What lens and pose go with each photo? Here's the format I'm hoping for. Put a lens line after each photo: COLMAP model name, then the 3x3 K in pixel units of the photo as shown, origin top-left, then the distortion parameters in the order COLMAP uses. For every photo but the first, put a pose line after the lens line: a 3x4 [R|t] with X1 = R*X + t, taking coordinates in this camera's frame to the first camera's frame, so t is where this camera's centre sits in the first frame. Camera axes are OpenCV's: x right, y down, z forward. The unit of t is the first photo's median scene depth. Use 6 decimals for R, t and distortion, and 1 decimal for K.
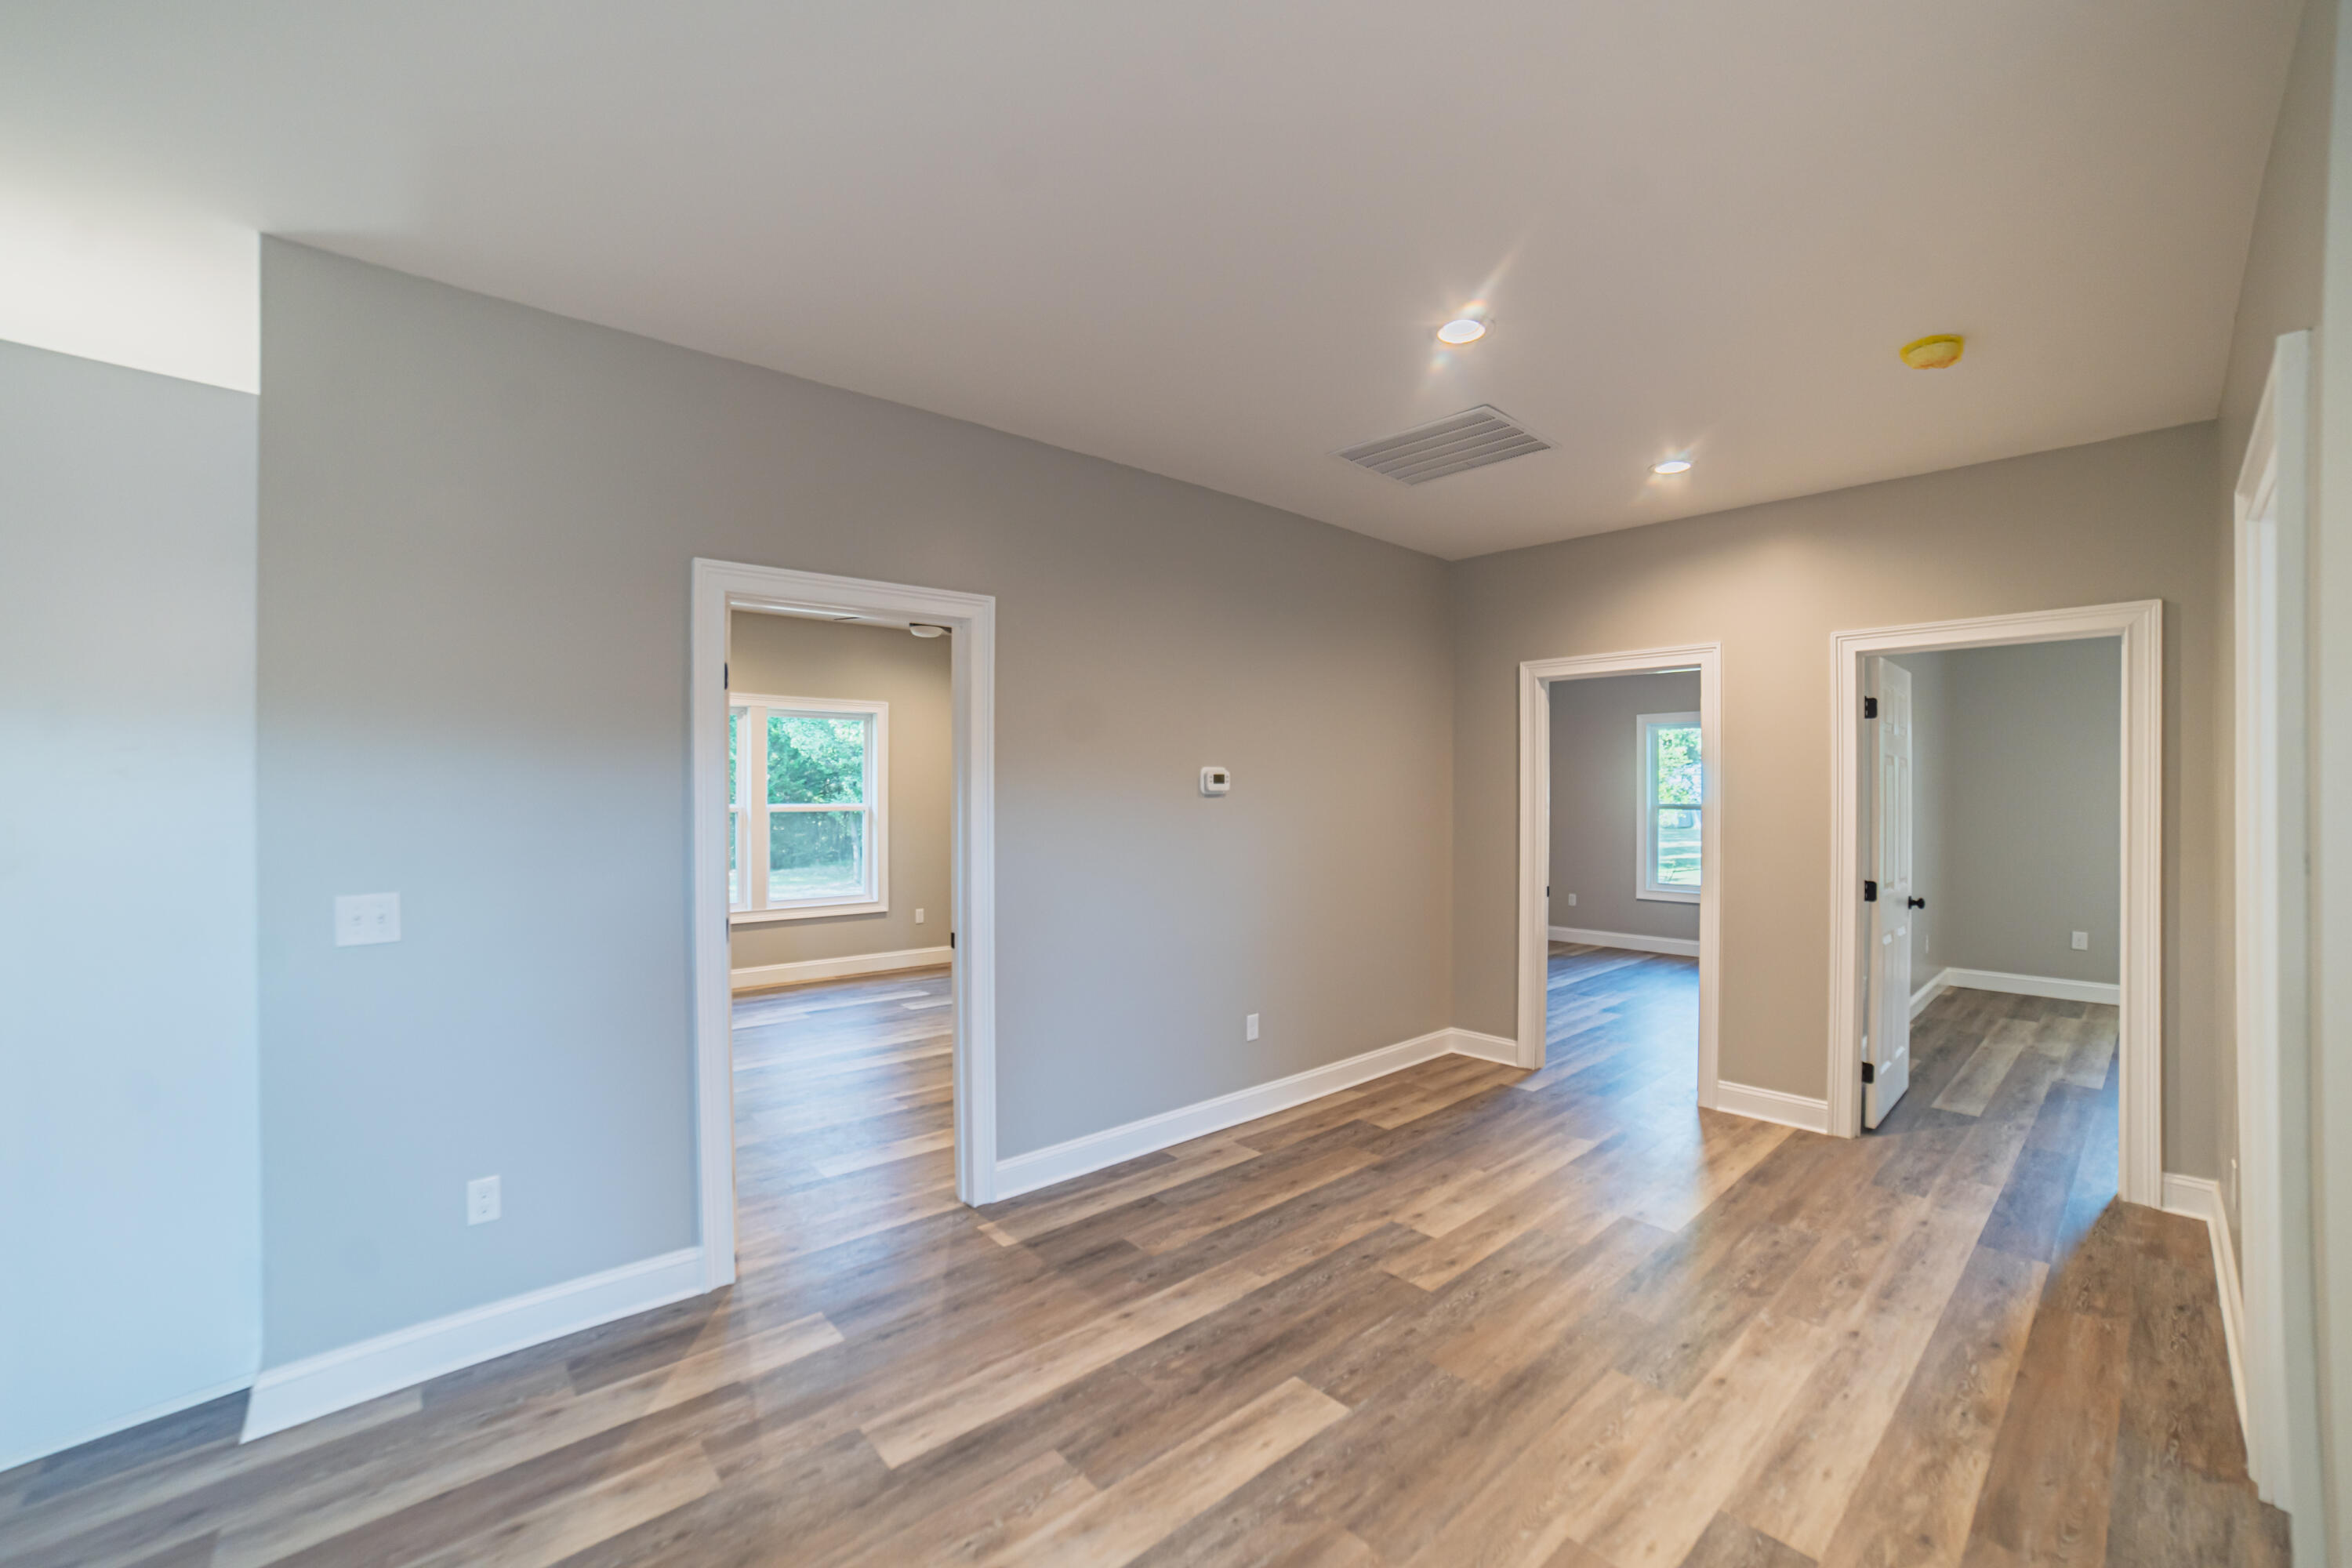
lens RADIAL K [[950.2, 0, 1170.6], [0, 950.2, 784.0], [0, 0, 1]] dist [-0.091033, 0.035756]
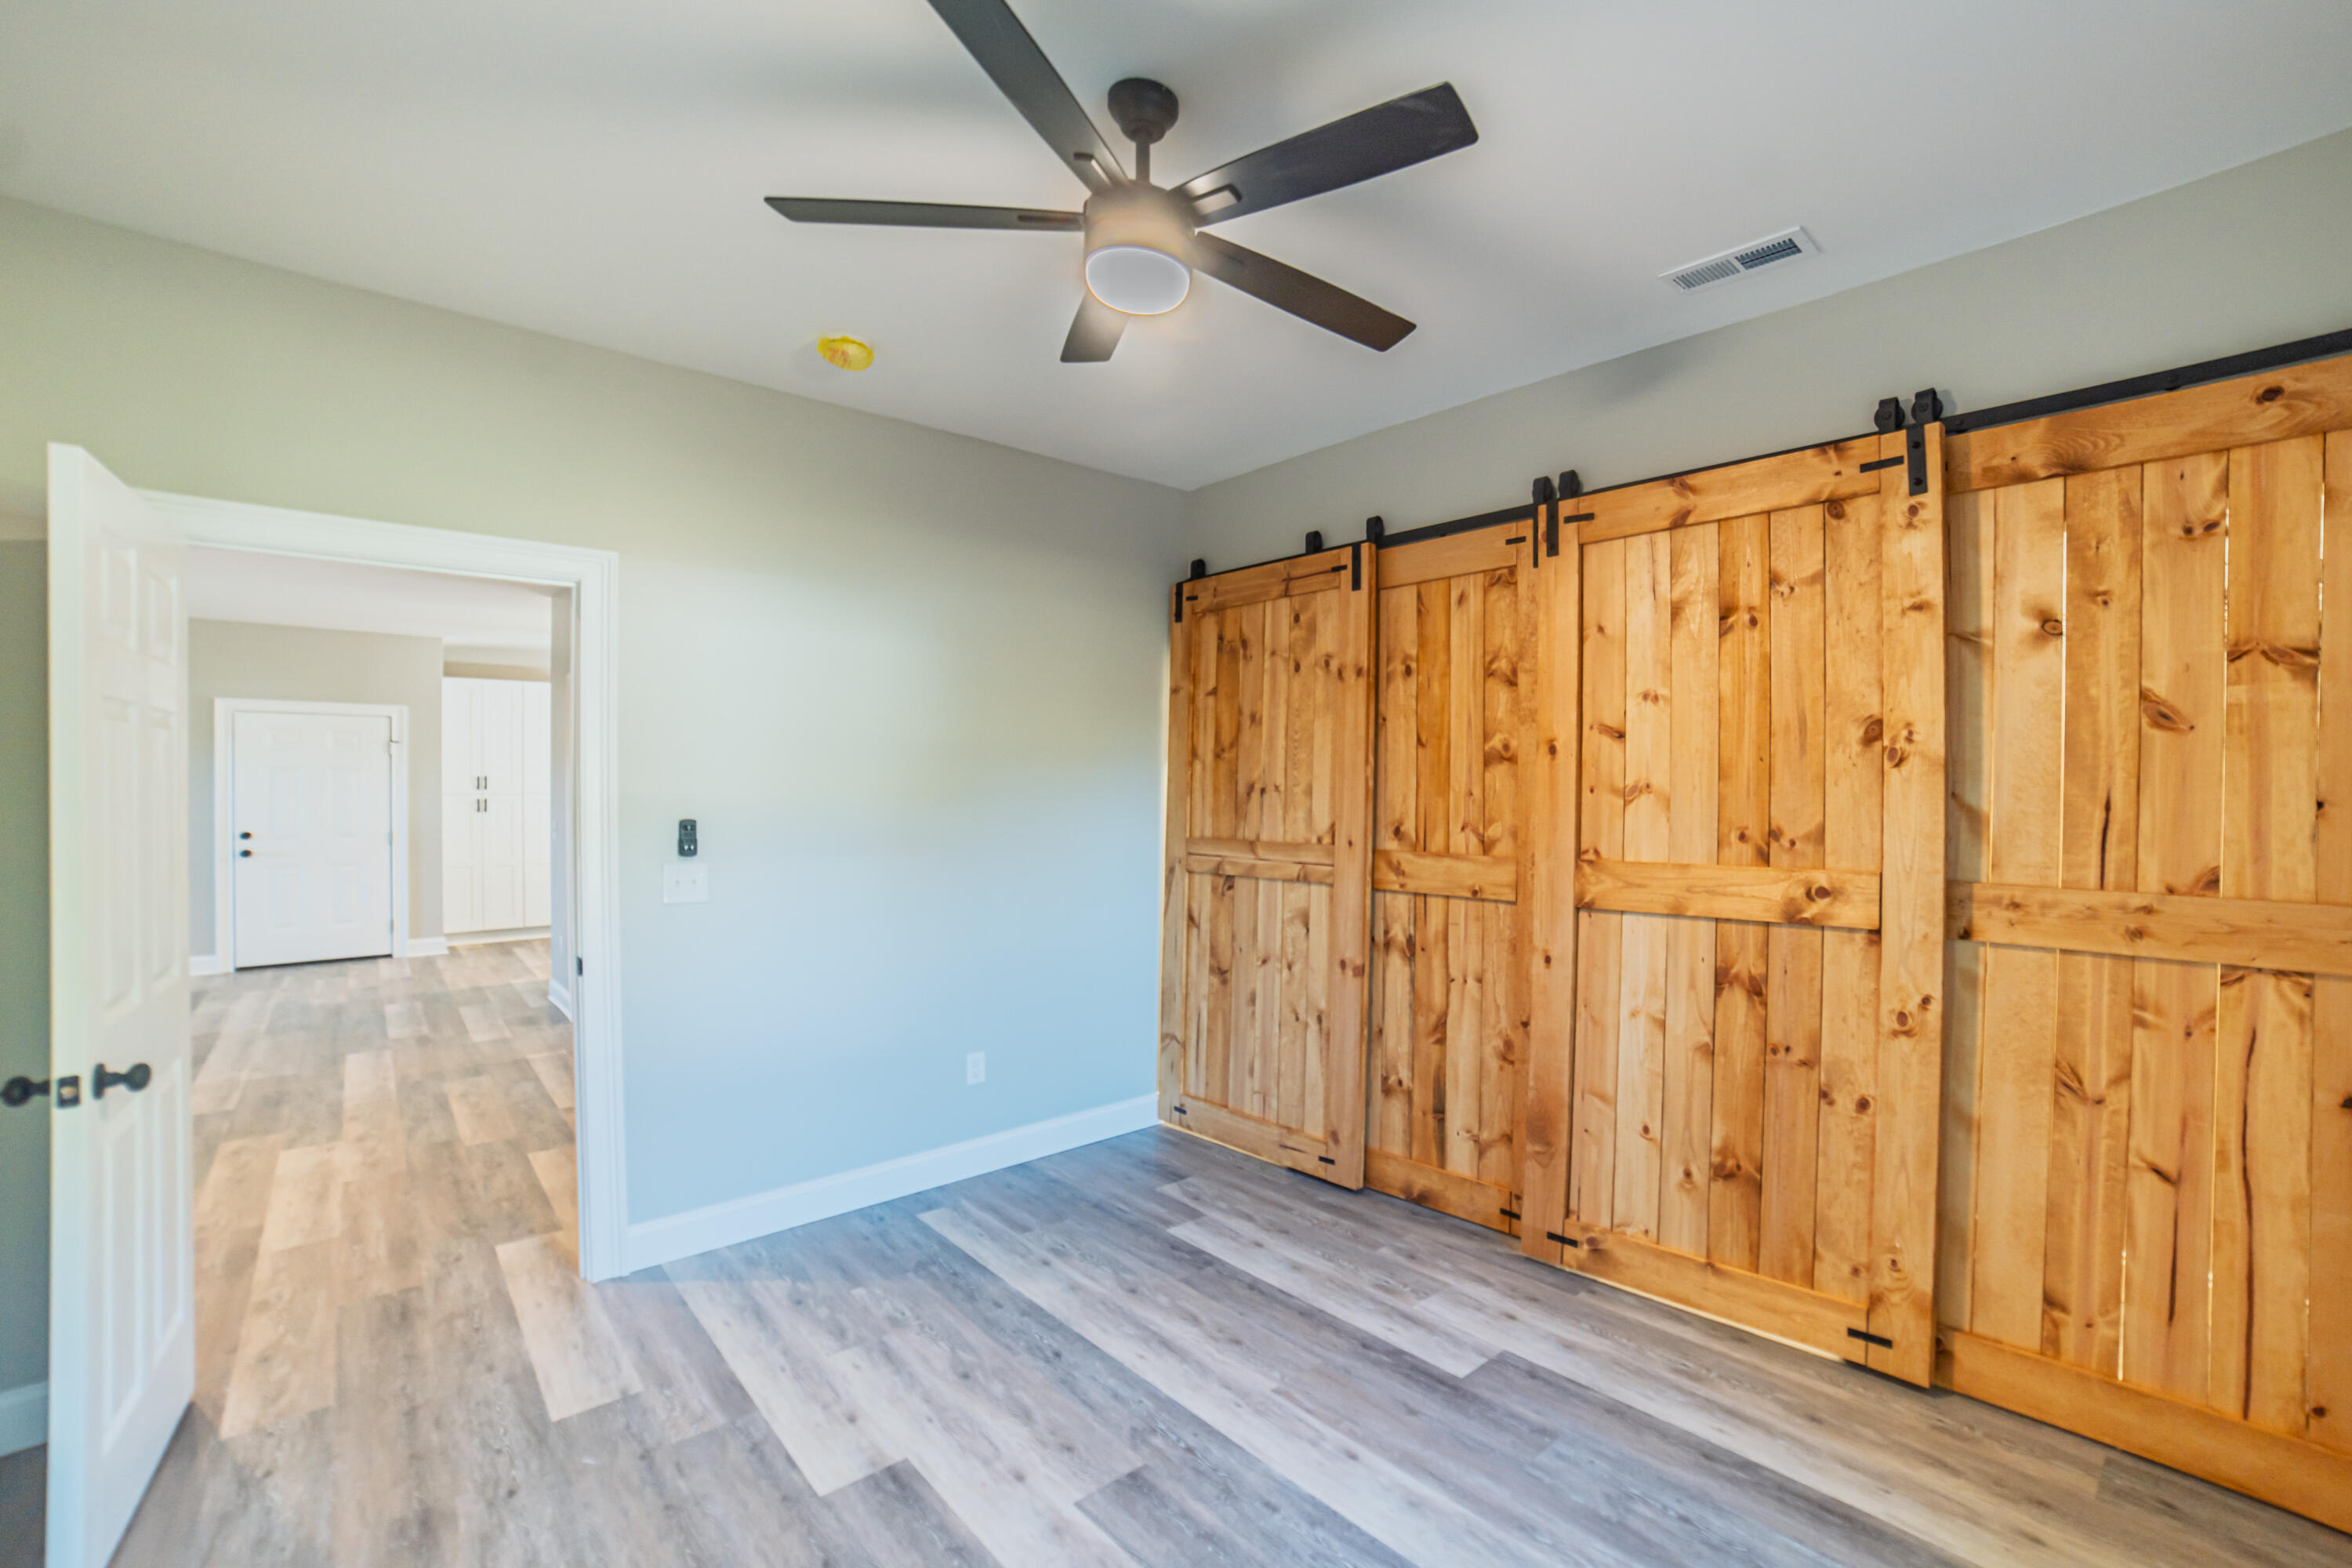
lens RADIAL K [[1012.9, 0, 1307.1], [0, 1012.9, 800.7], [0, 0, 1]] dist [0.000533, 0.000318]
pose [[0.034077, 0.013052, -0.999334, 1.802411], [0.005716, 0.999896, 0.013254, 0.026282], [0.999403, -0.006164, 0.033999, 2.508244]]
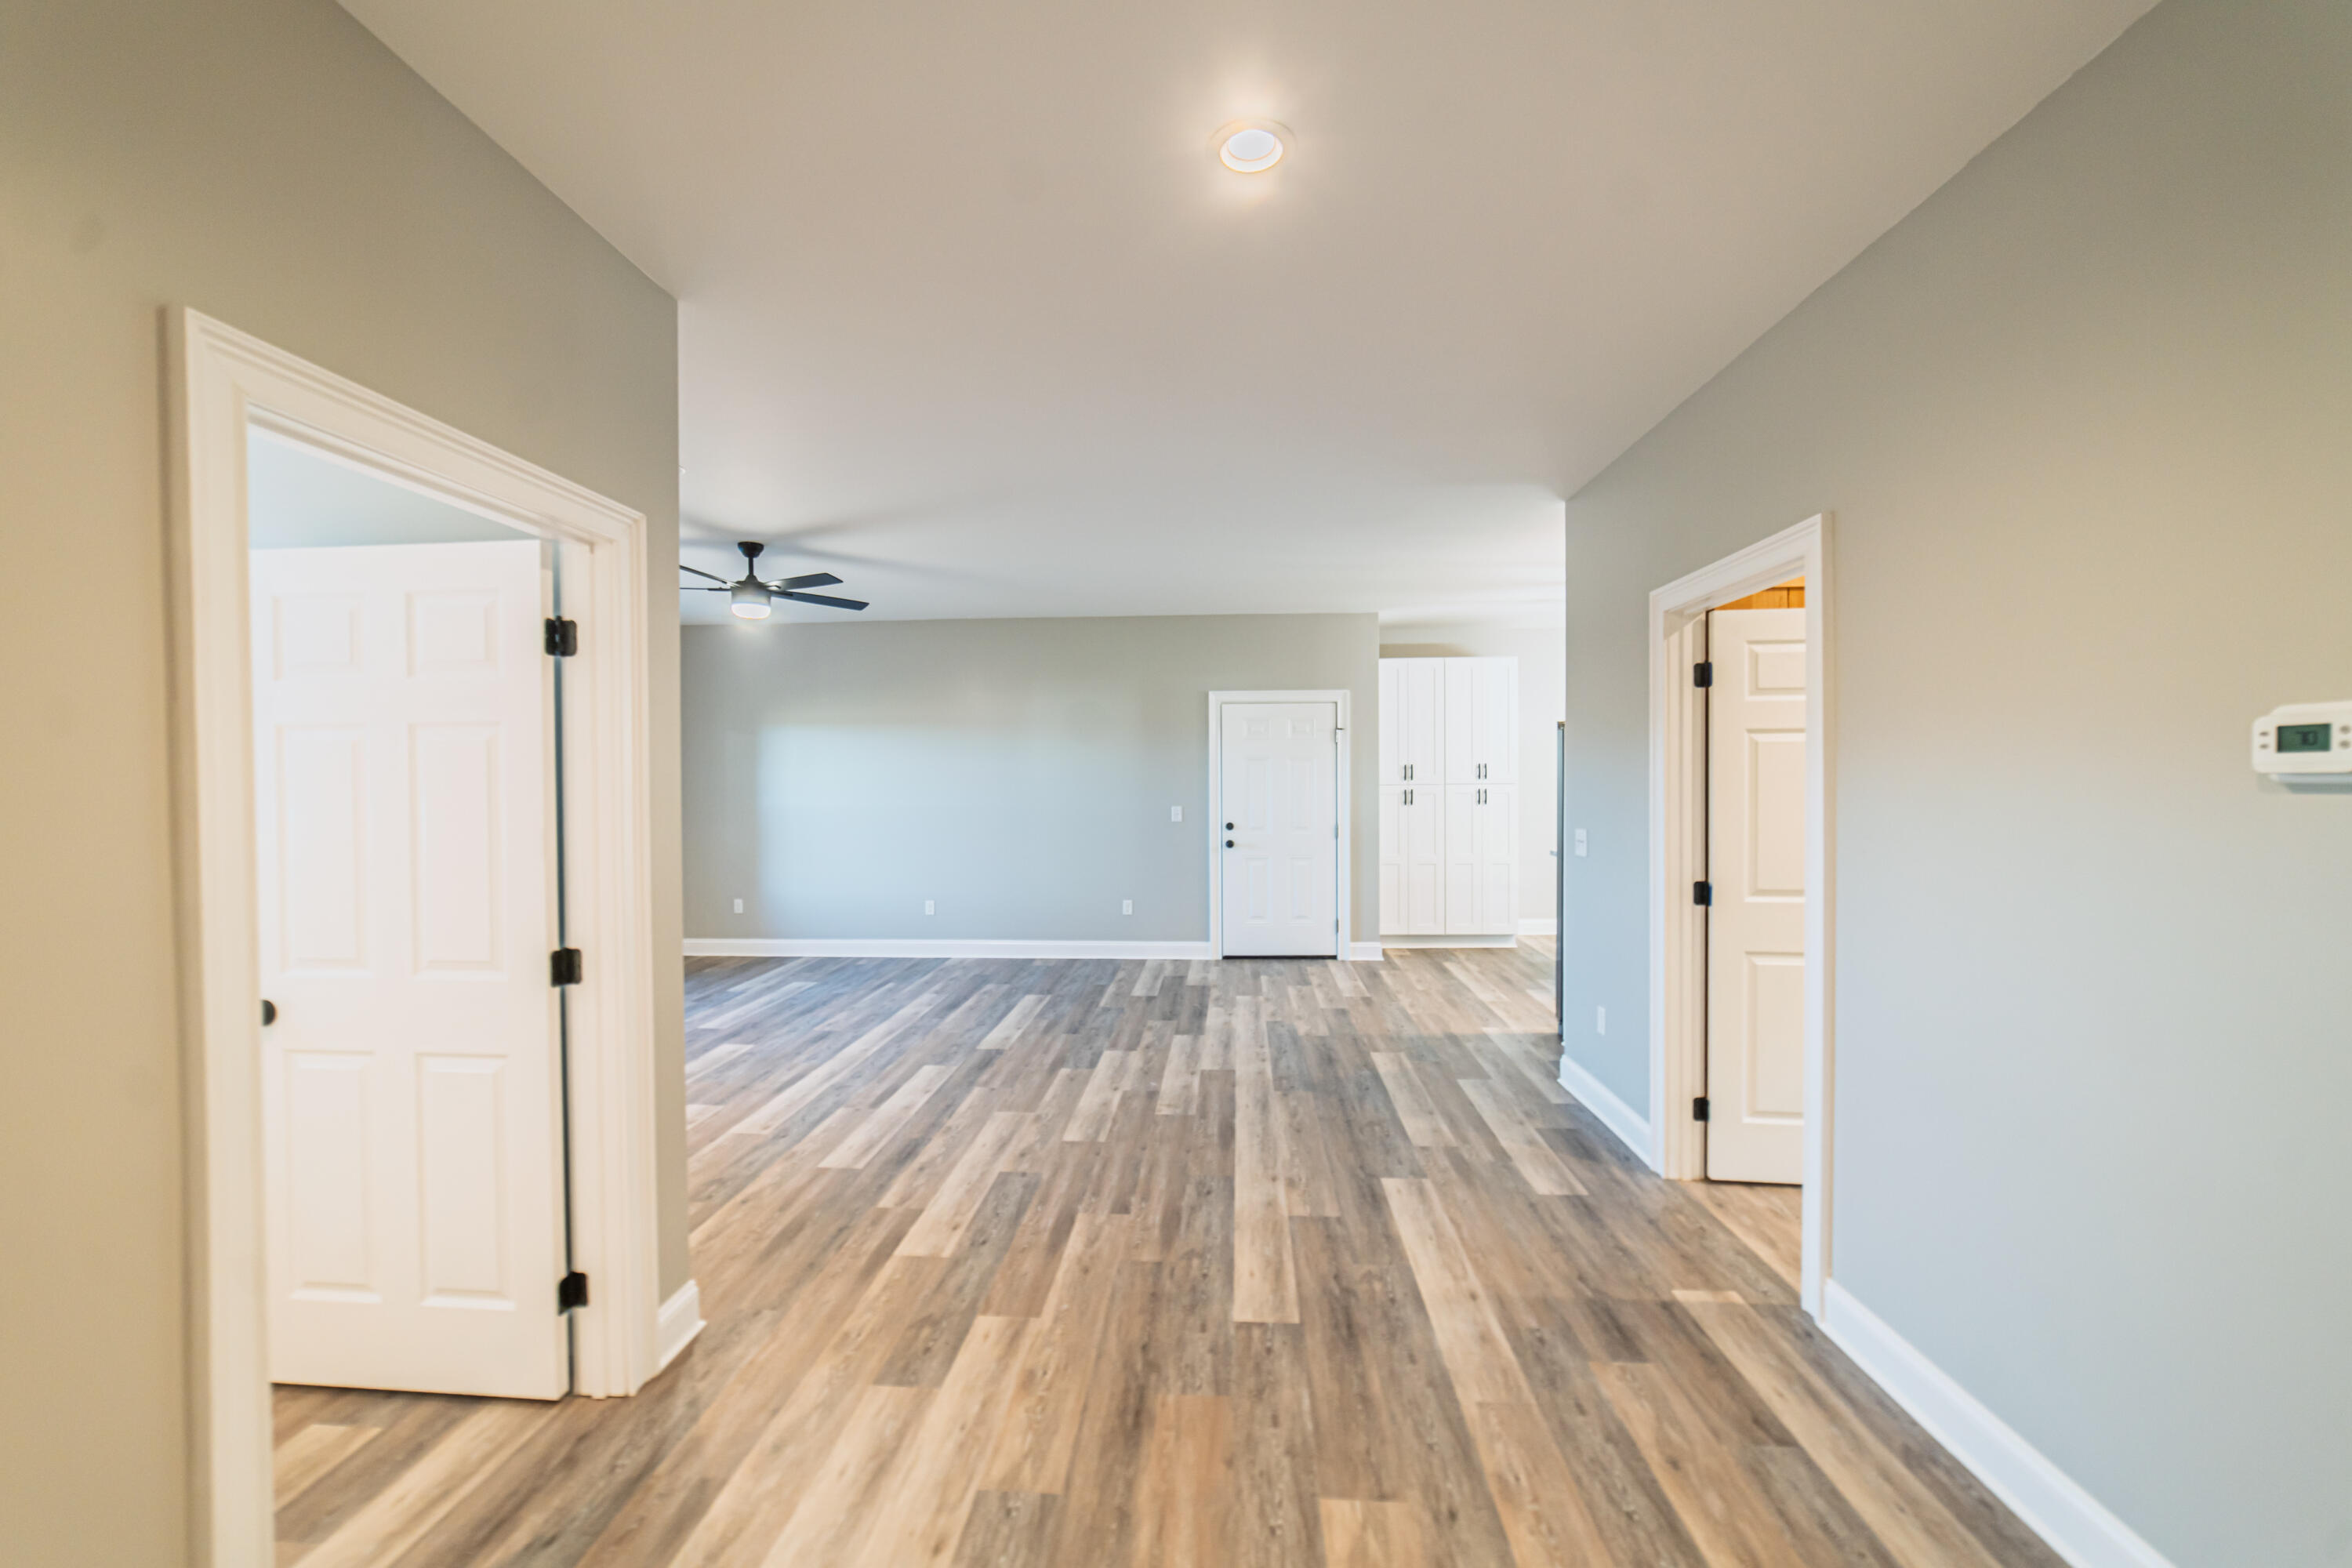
lens RADIAL K [[912.7, 0, 1167.6], [0, 912.7, 785.6], [0, 0, 1]] dist [-0.027089, 0.010773]
pose [[-0.714424, 0.013786, -0.699577, 0.809908], [0.011578, 0.999902, 0.007881, 0.006201], [0.699617, -0.002470, -0.714514, 1.369235]]
